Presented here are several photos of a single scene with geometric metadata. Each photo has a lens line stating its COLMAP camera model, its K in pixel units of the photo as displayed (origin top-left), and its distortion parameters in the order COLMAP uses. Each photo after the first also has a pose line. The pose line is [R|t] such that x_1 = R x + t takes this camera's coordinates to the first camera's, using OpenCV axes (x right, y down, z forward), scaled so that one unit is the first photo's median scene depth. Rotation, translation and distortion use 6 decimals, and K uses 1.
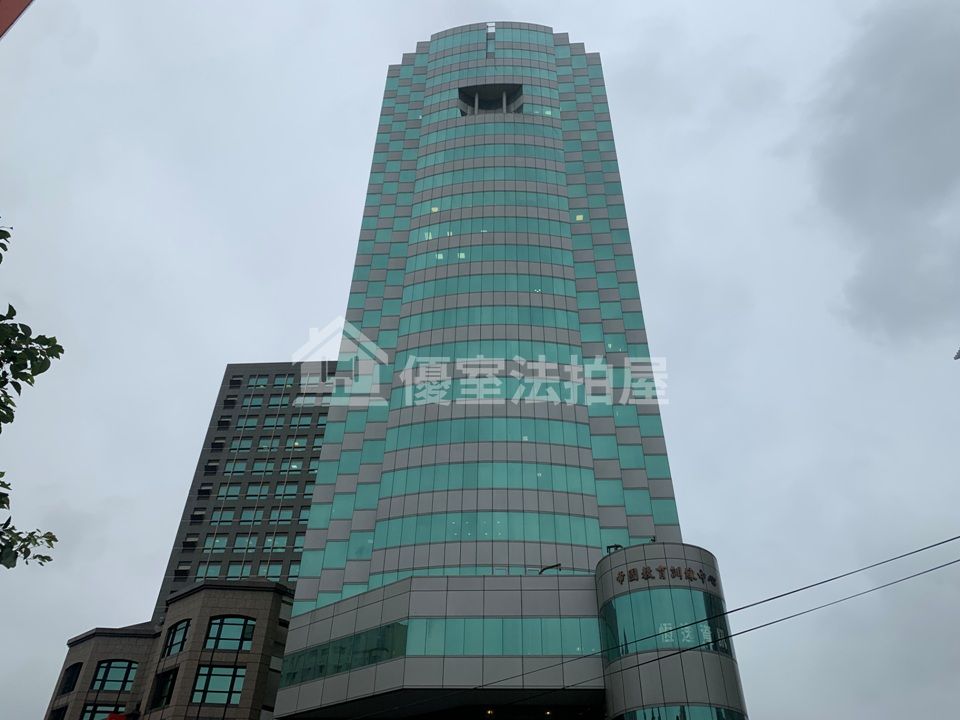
lens RADIAL K [[730.8, 0, 480.0], [0, 730.8, 360.0], [0, 0, 1]] dist [0.001889, -0.000216]
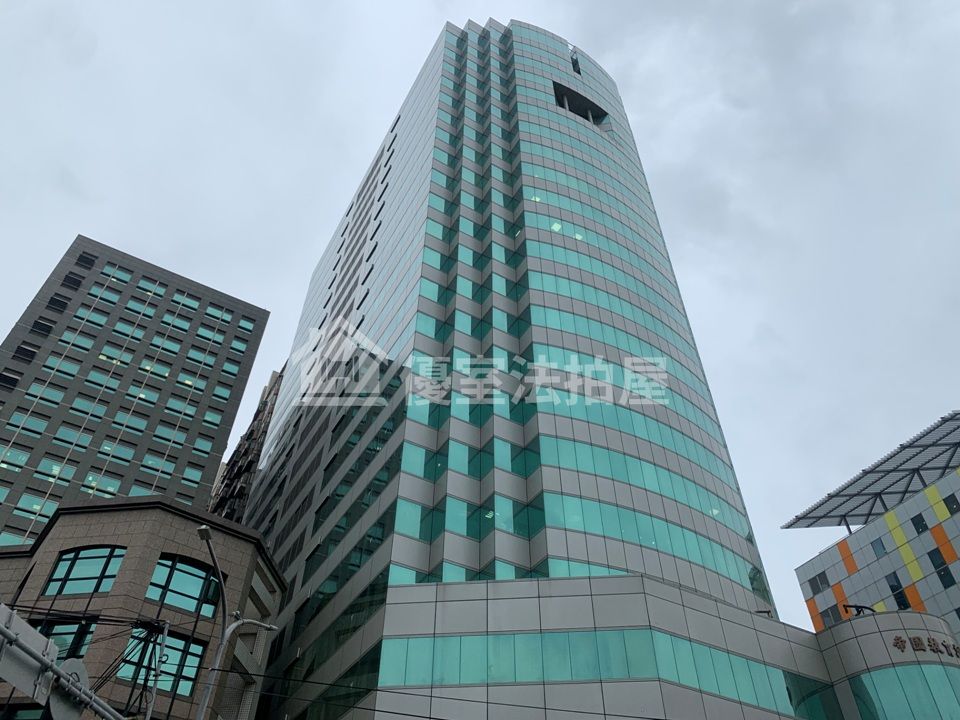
lens RADIAL K [[730.8, 0, 480.0], [0, 730.8, 360.0], [0, 0, 1]] dist [0.001889, -0.000216]
pose [[0.826402, 0.399487, 0.396825, -0.465706], [-0.350963, 0.916537, -0.191792, 0.223578], [-0.440323, 0.019227, 0.897634, 0.298403]]
